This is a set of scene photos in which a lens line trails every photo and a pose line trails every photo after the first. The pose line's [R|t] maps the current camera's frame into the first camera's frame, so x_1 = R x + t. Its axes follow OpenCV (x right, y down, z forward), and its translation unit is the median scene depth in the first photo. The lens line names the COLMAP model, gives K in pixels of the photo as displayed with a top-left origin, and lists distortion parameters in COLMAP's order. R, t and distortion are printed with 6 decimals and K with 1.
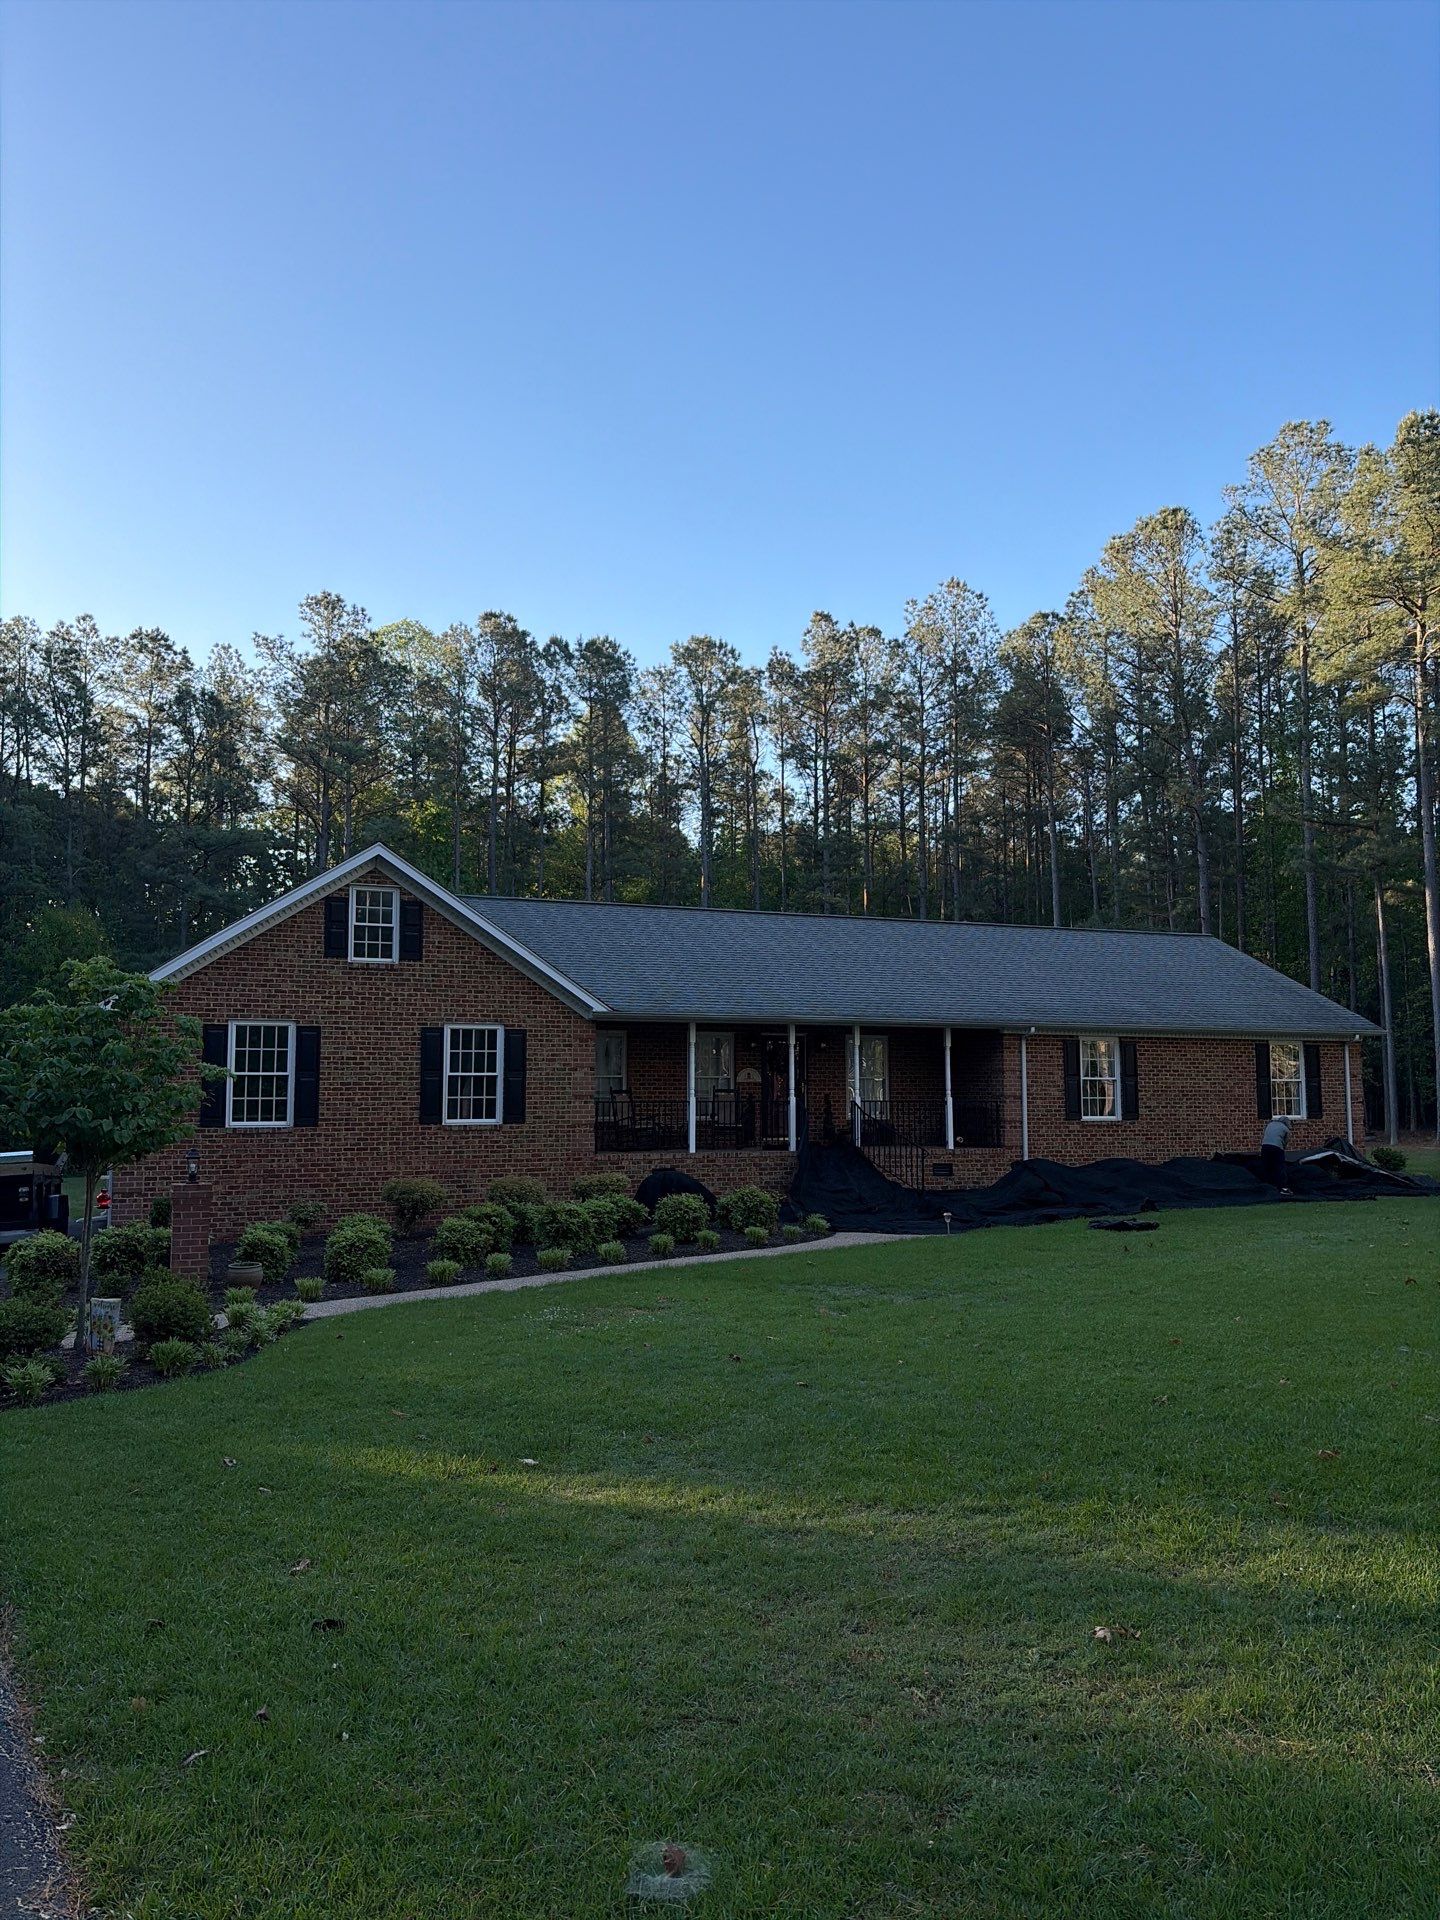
lens RADIAL K [[1432.1, 0, 720.0], [0, 1432.1, 960.0], [0, 0, 1]] dist [0.121172, -0.192628]
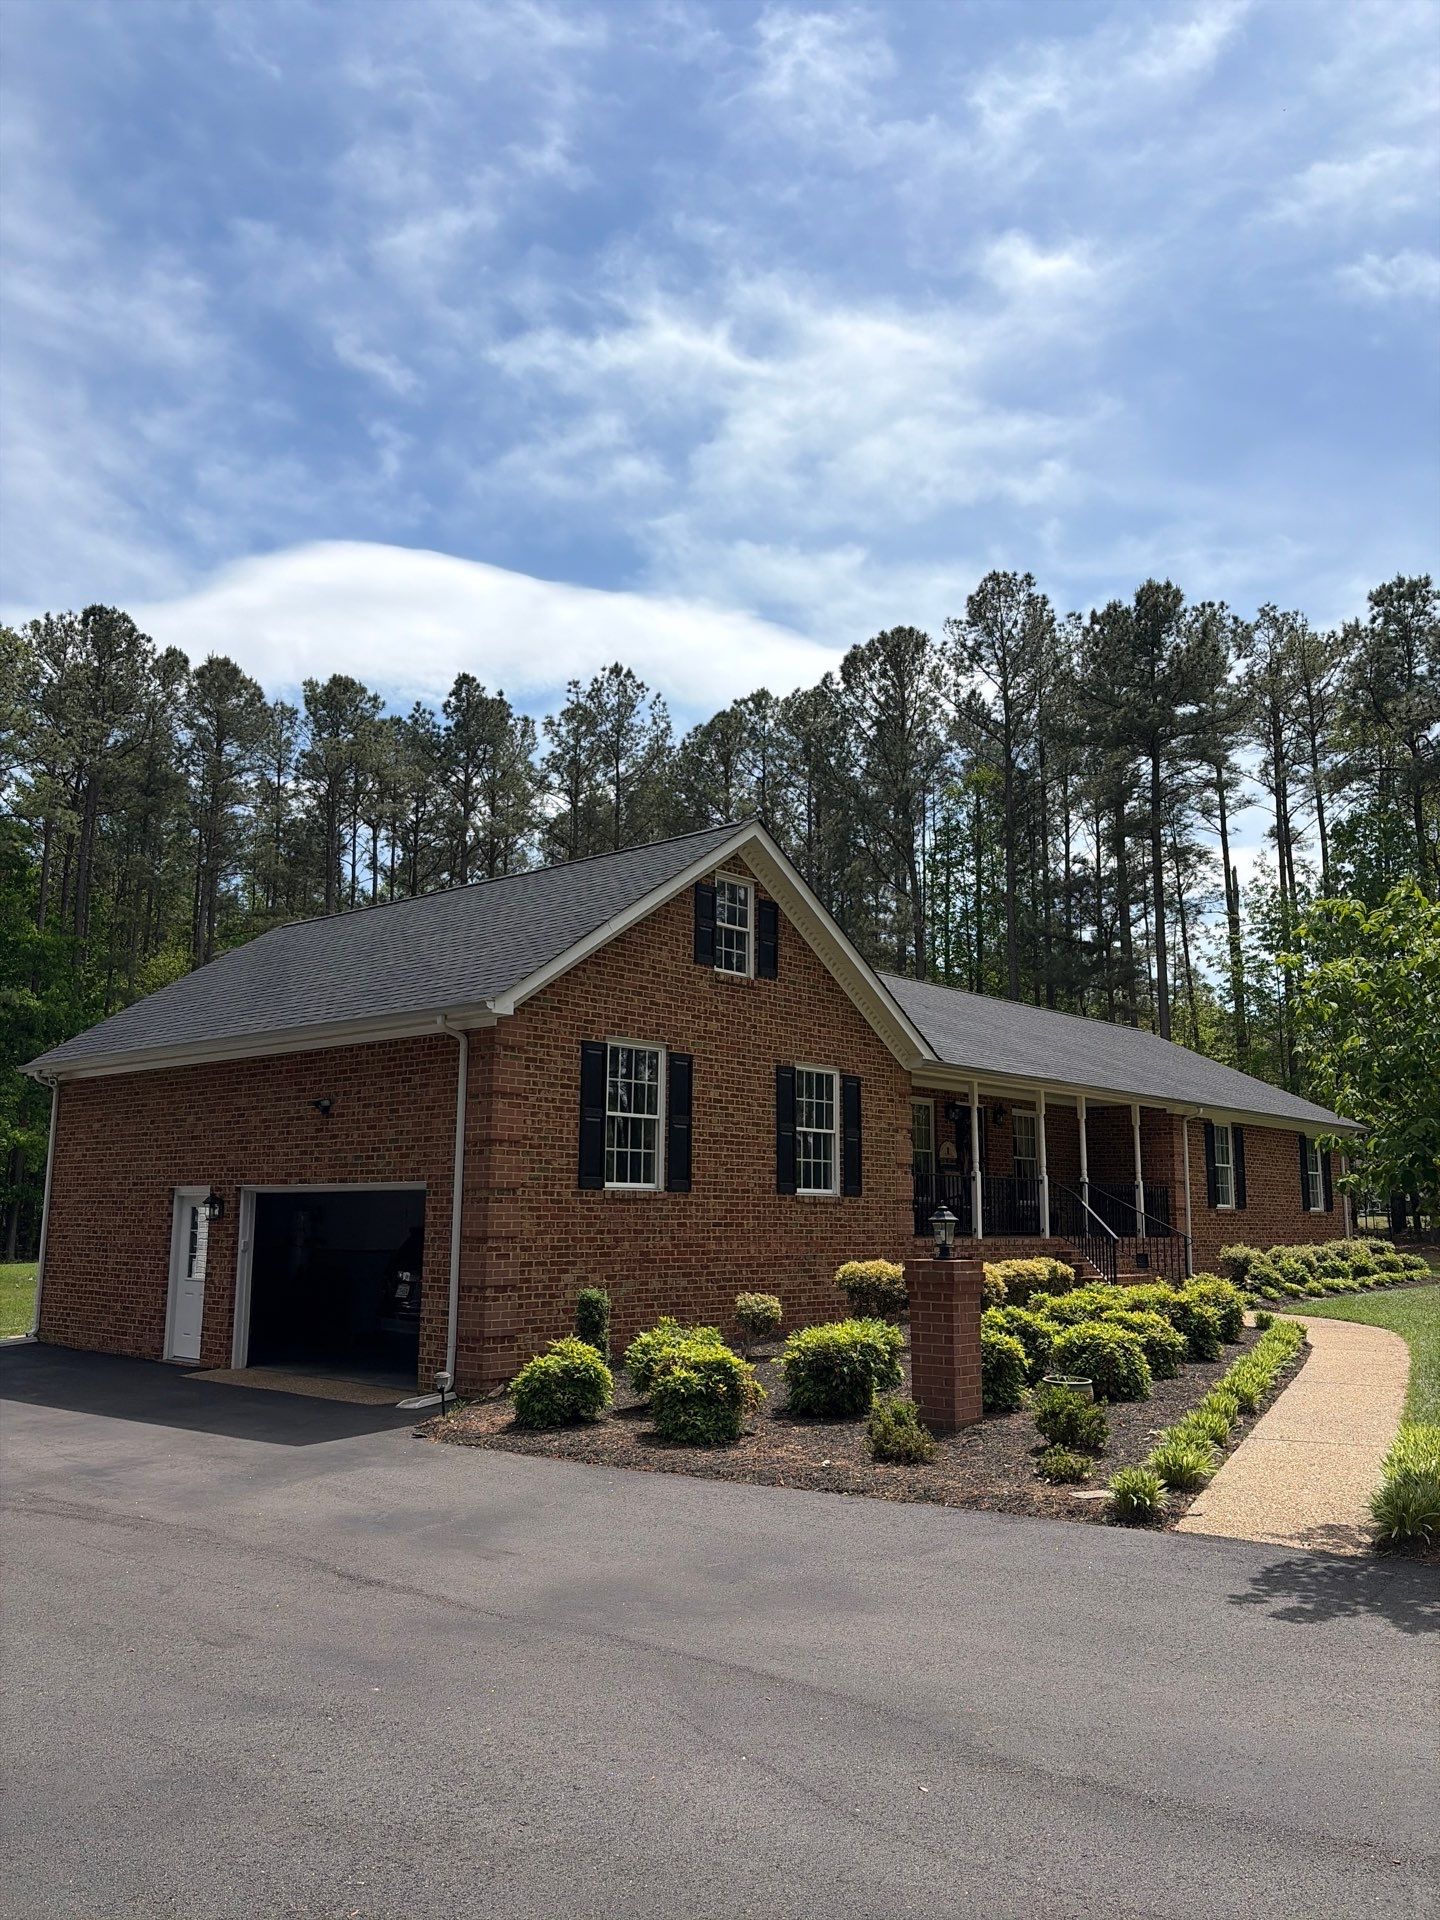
lens RADIAL K [[1432.1, 0, 720.0], [0, 1432.1, 960.0], [0, 0, 1]] dist [0.121172, -0.192628]
pose [[0.901824, 0.084540, 0.423752, -0.547947], [-0.051486, 0.994711, -0.088877, 0.058699], [-0.429025, 0.058334, 0.901407, 0.314636]]
